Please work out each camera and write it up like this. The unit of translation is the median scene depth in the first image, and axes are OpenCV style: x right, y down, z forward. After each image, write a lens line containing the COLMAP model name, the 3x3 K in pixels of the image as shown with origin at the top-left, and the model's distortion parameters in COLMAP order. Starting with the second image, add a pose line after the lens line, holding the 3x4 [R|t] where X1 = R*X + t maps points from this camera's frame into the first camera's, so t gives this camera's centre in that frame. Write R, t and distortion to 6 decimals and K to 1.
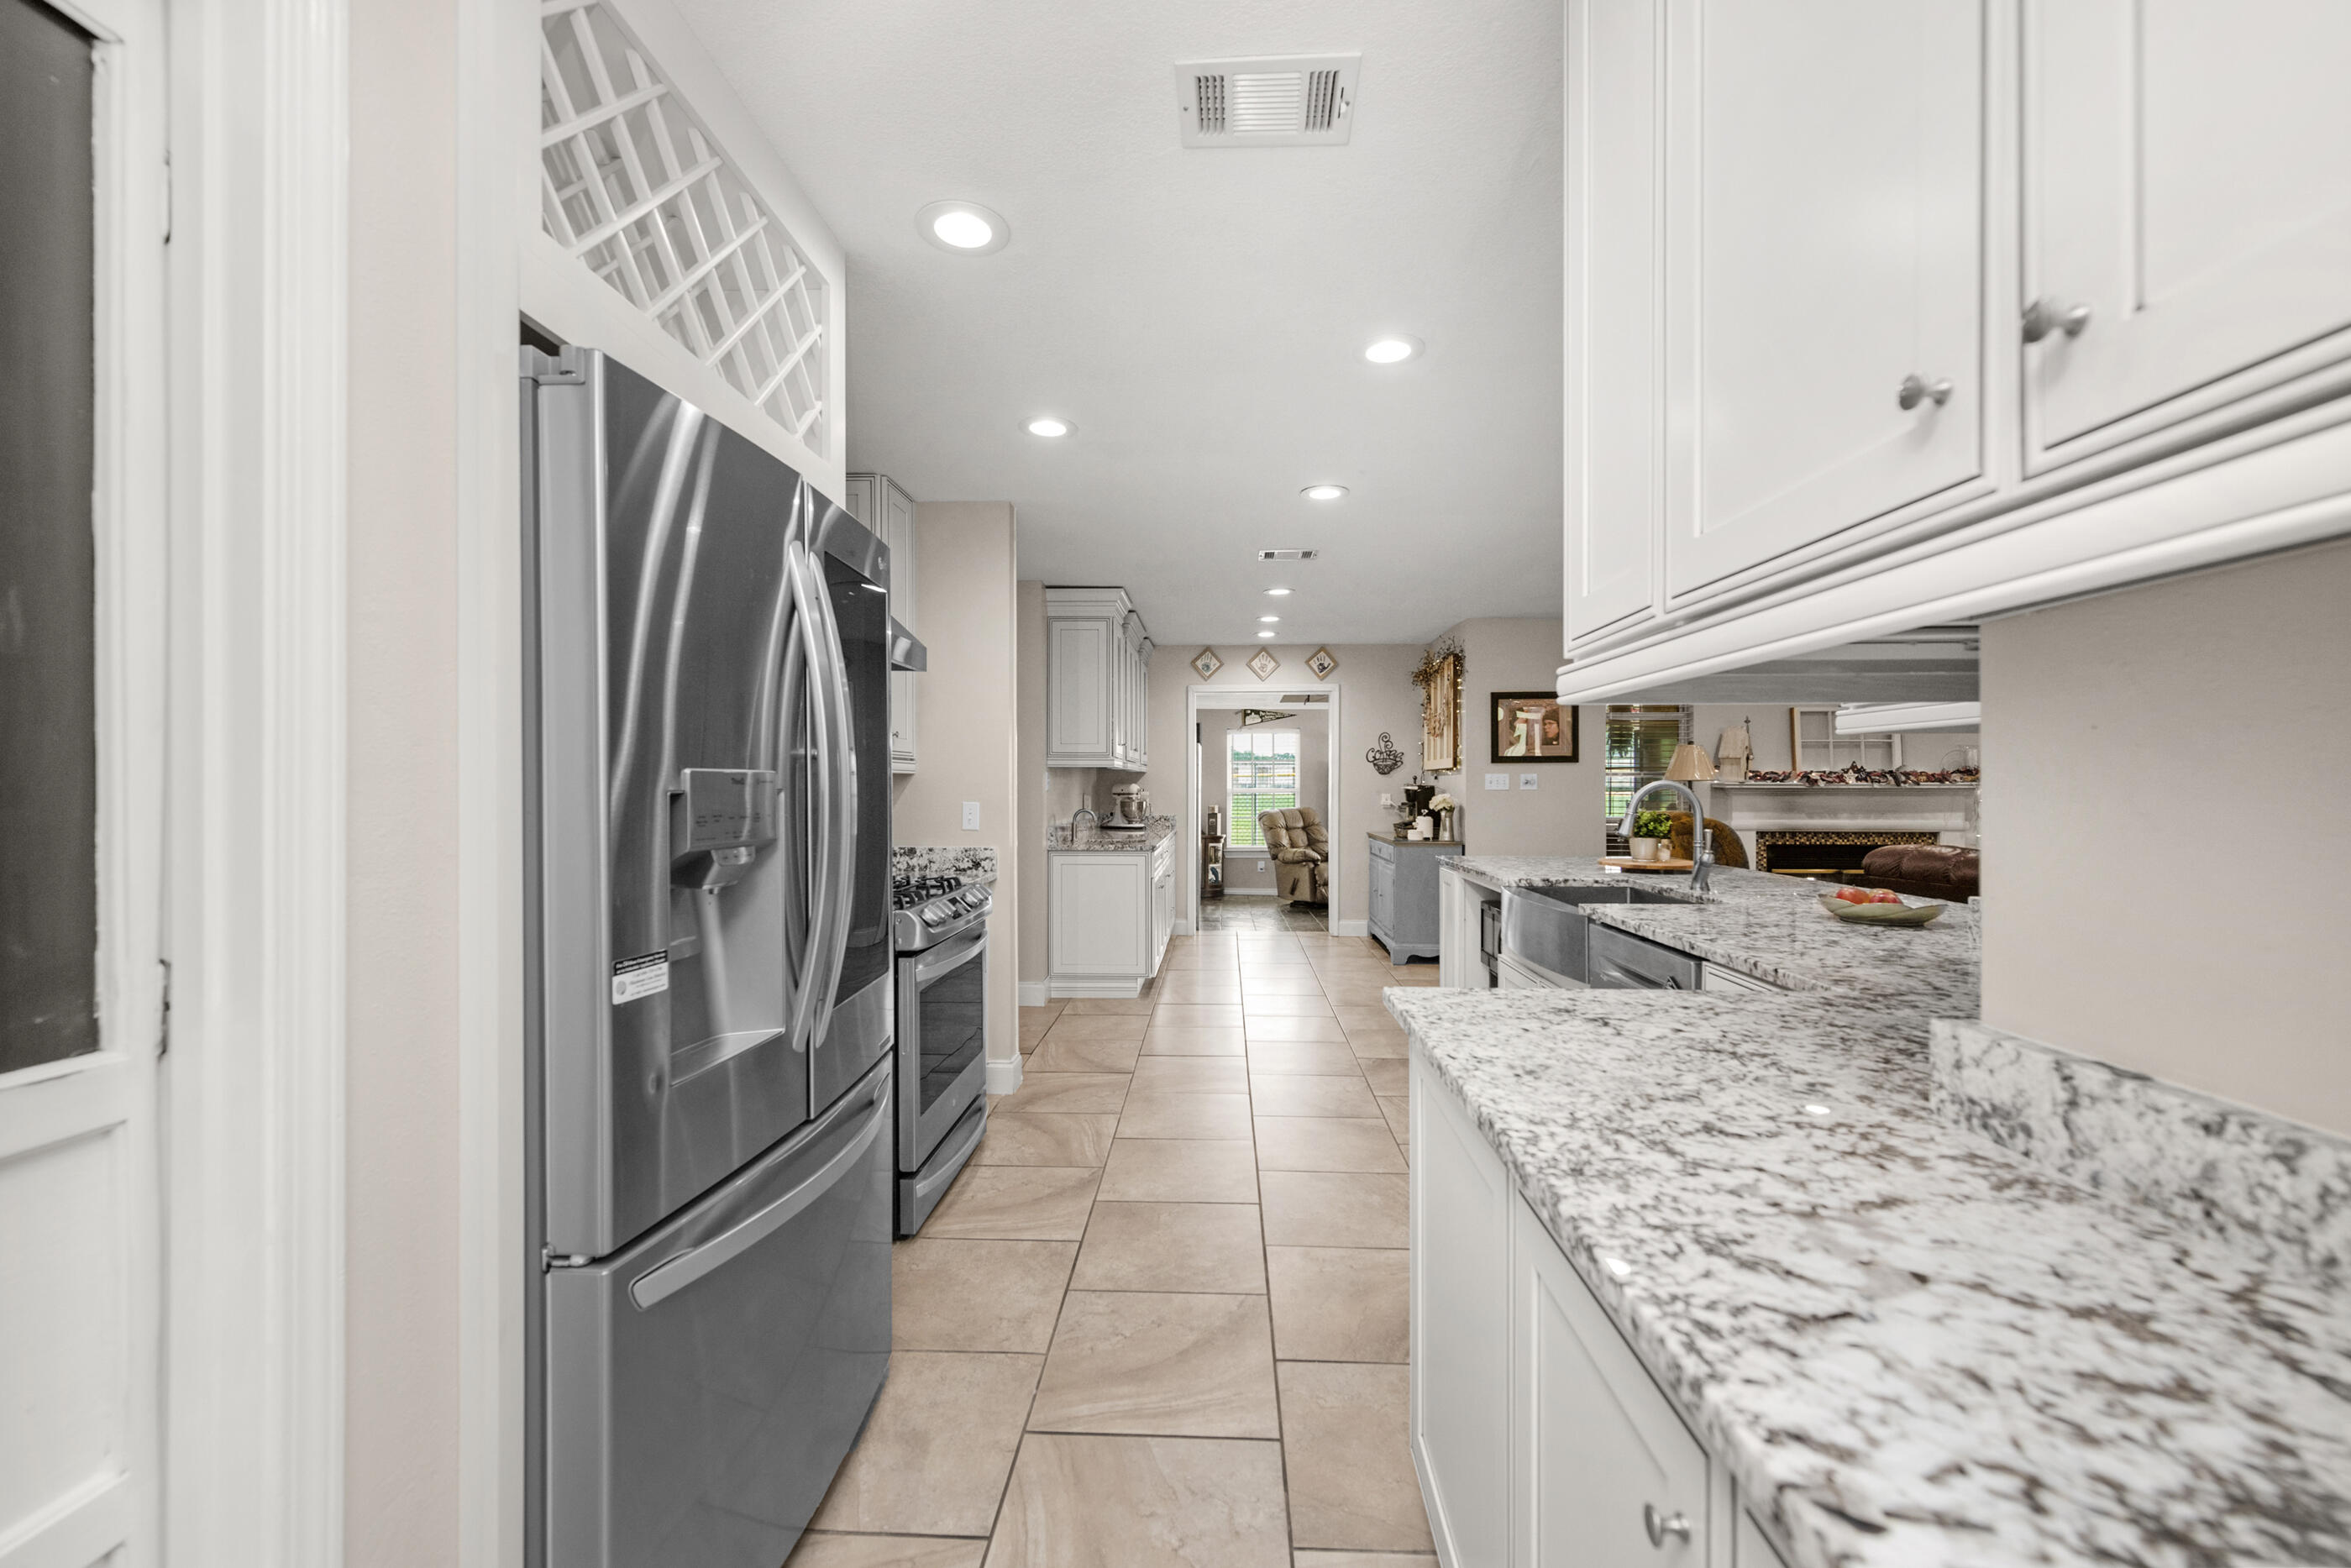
lens RADIAL K [[916.6, 0, 1175.5], [0, 916.6, 784.0], [0, 0, 1]] dist [0.000857, 0.000052]
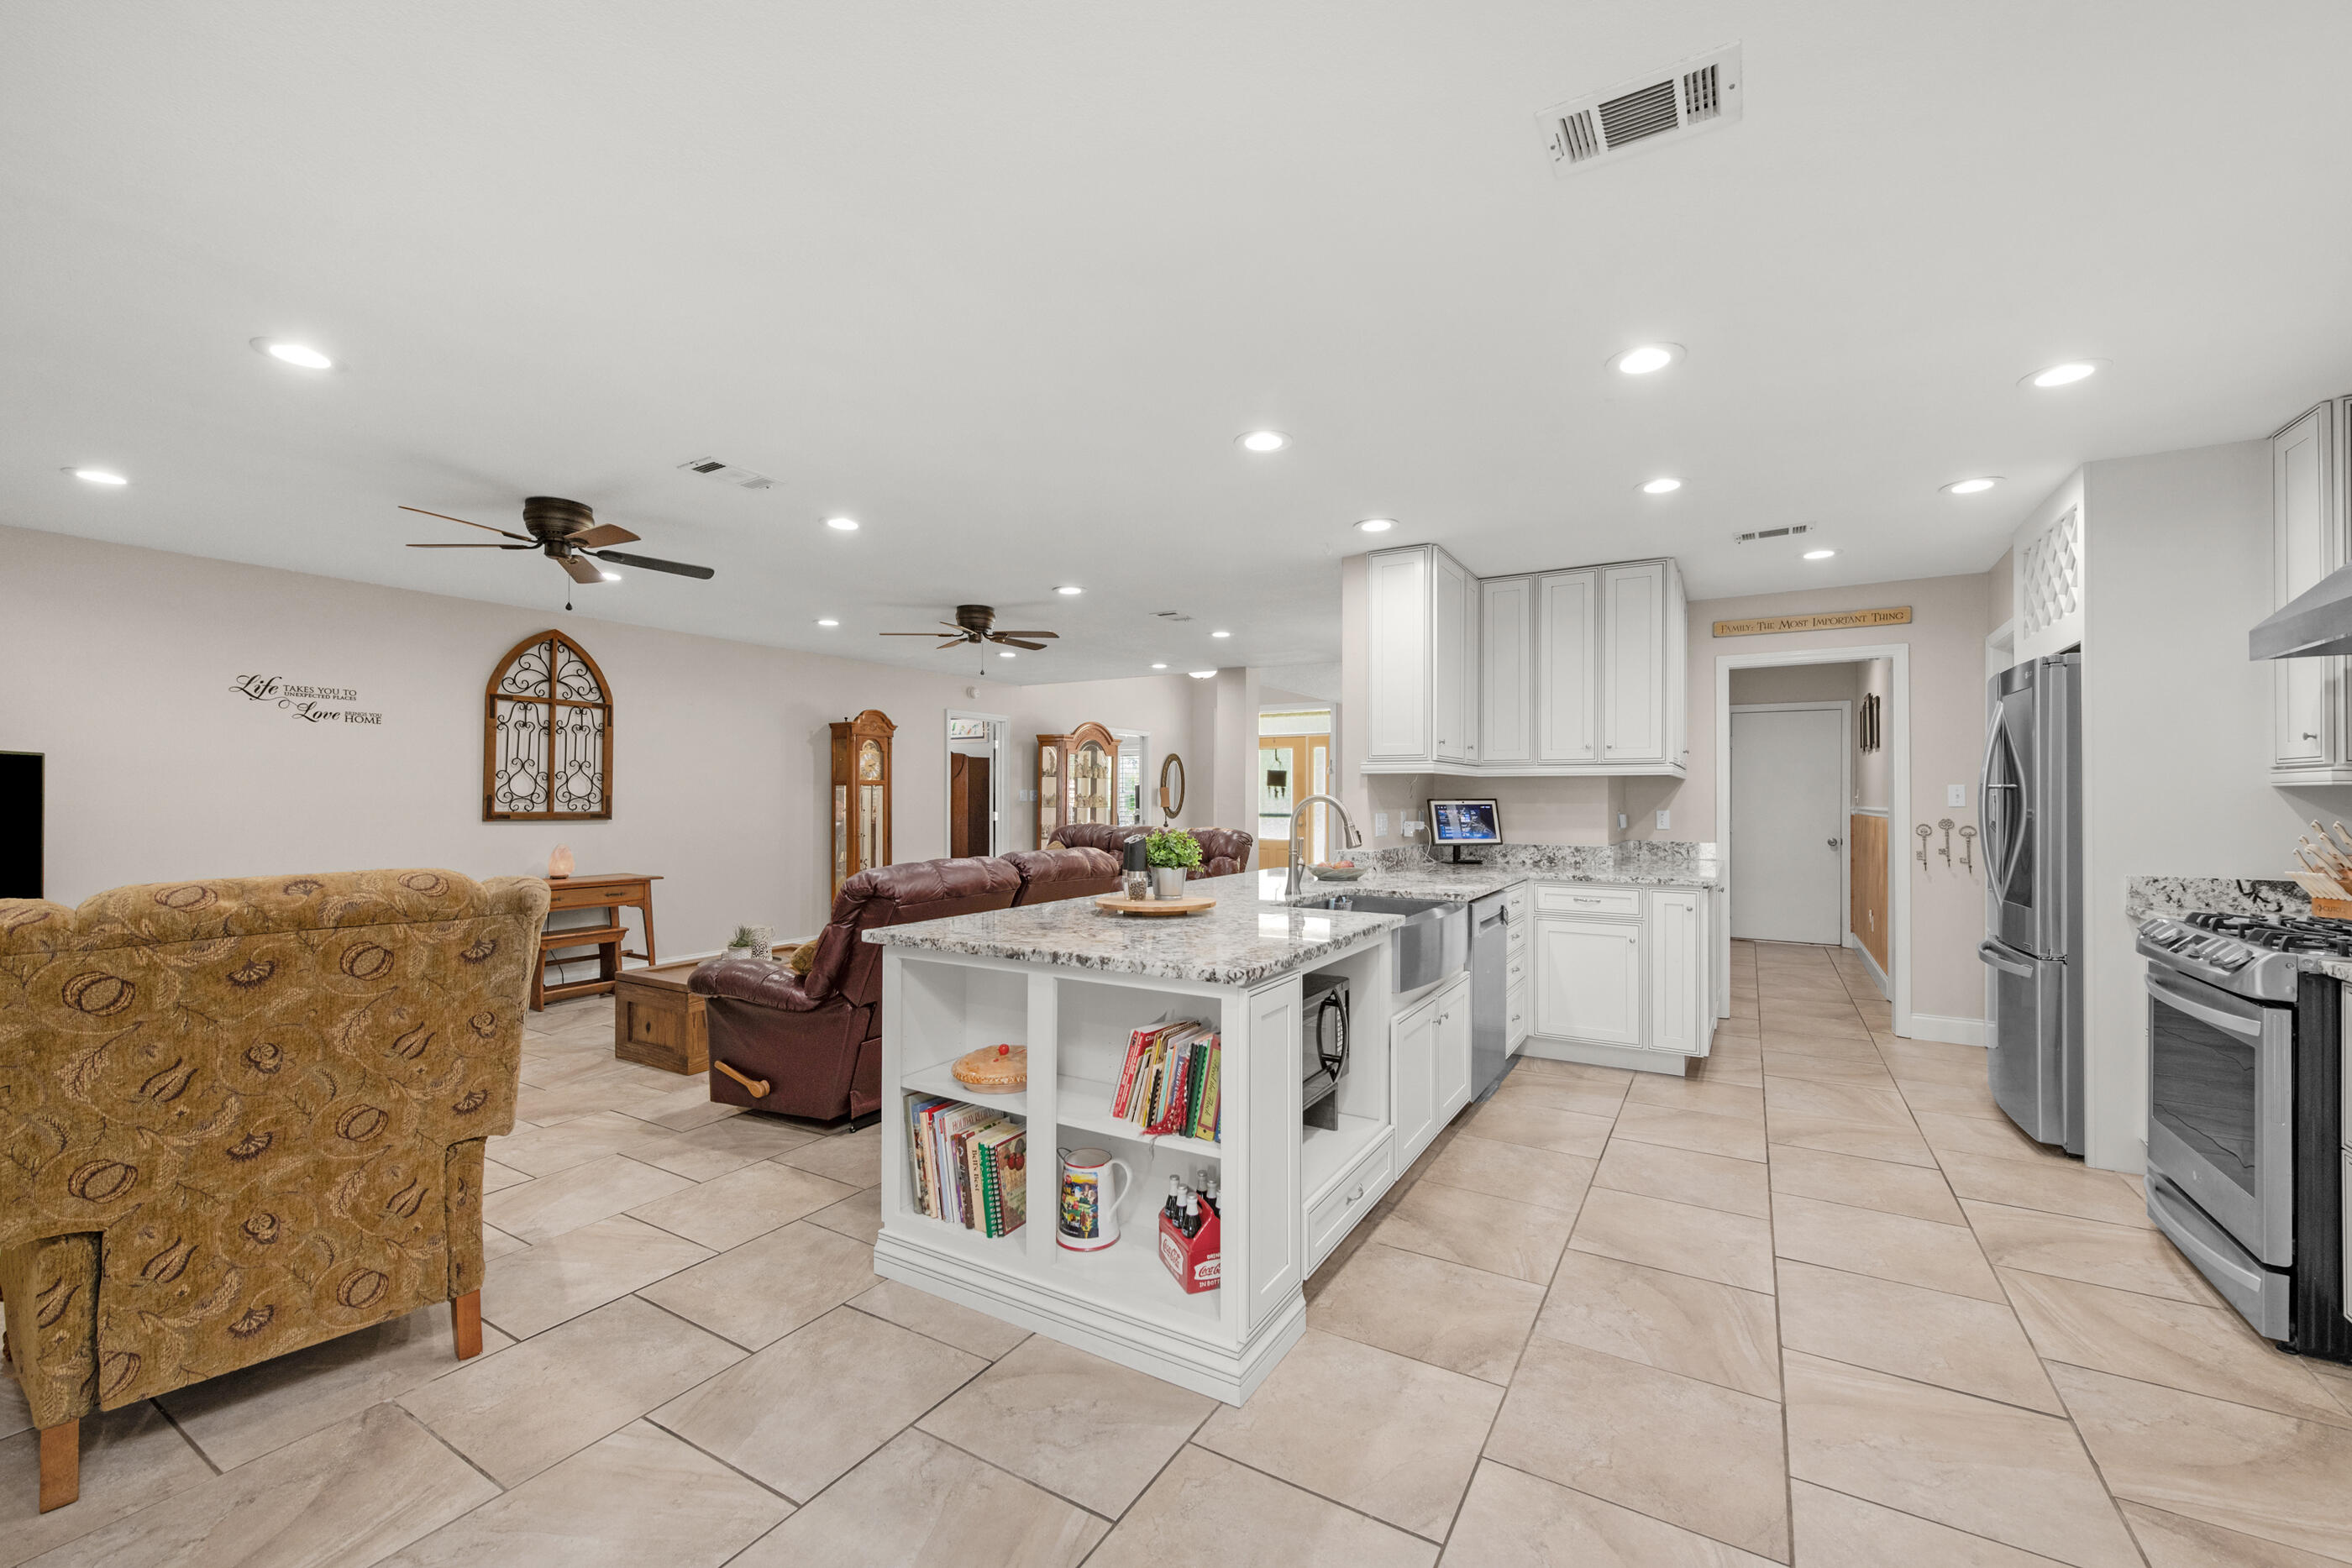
lens RADIAL K [[941.3, 0, 1183.2], [0, 941.3, 791.4], [0, 0, 1]] dist [0.012257, -0.006728]
pose [[-0.884999, -0.001262, 0.465592, 0.074397], [-0.005178, 0.999961, -0.007131, 0.001204], [-0.465565, -0.008721, -0.884971, 0.934017]]
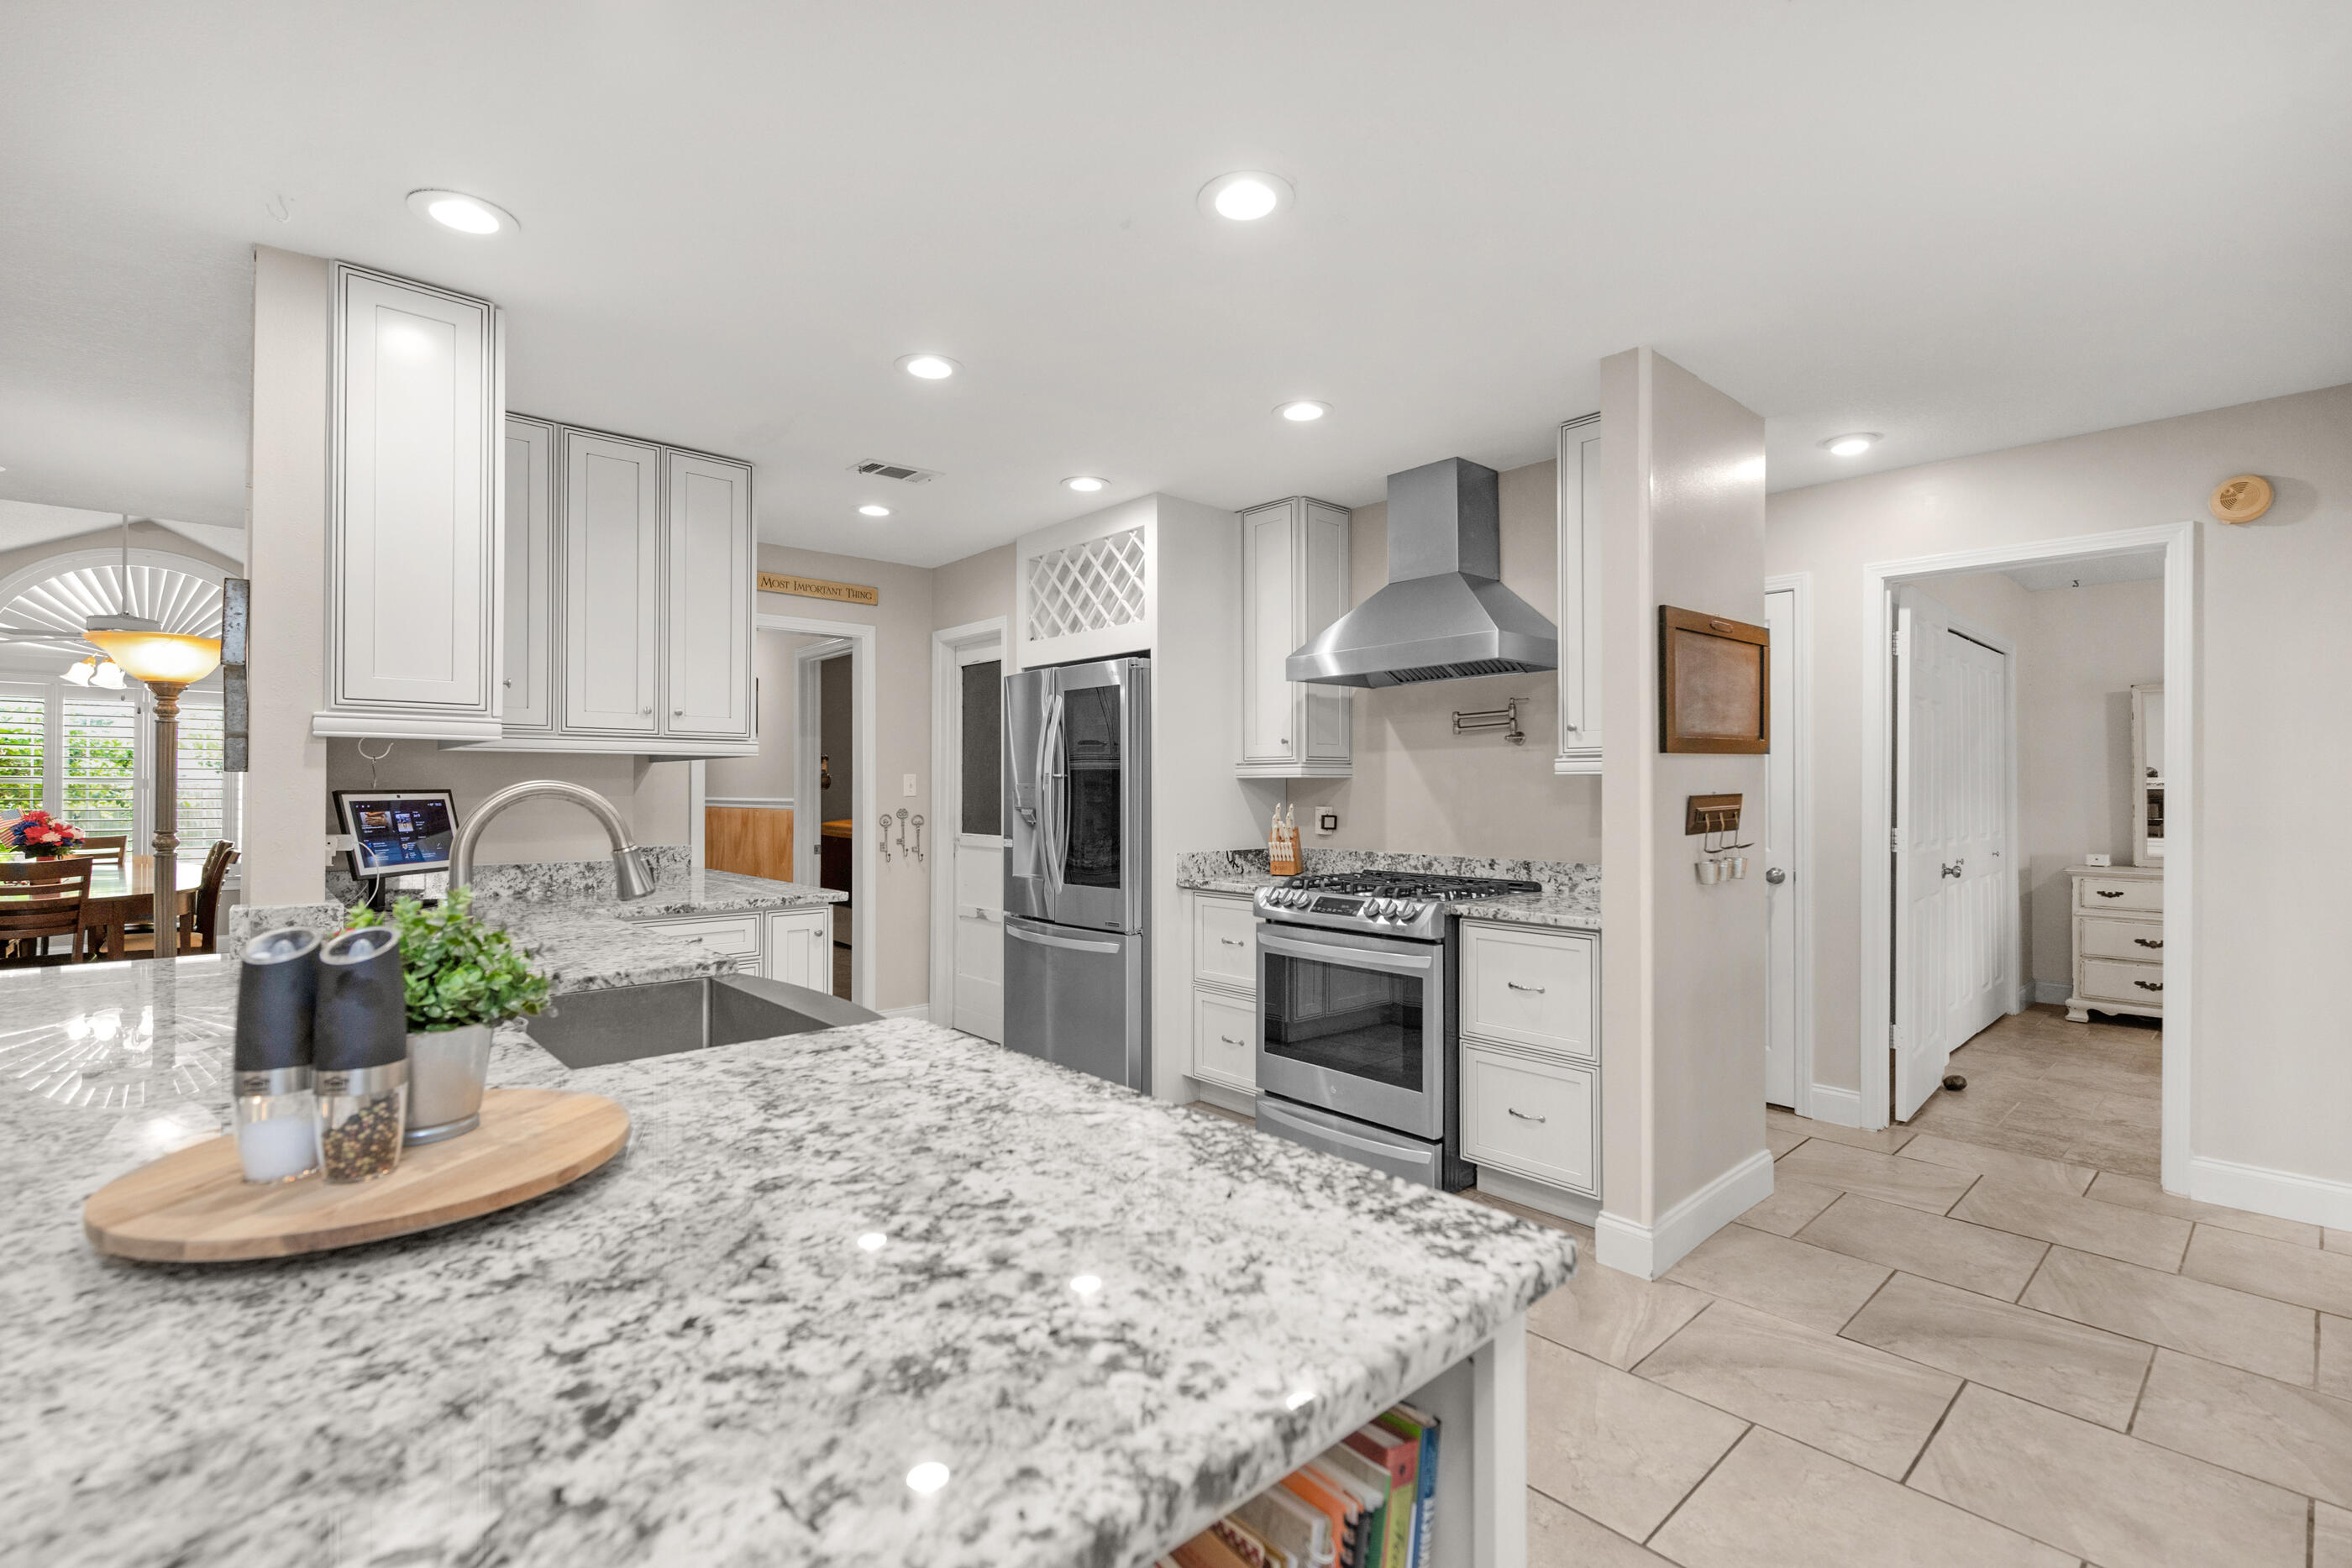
lens RADIAL K [[1043.7, 0, 1178.7], [0, 1043.7, 779.1], [0, 0, 1]] dist [0.002311, -0.000502]
pose [[-0.703192, -0.008065, -0.710954, 0.312777], [0.000694, 0.999927, -0.012029, 0.001512], [0.710999, -0.008952, -0.703136, 0.725067]]
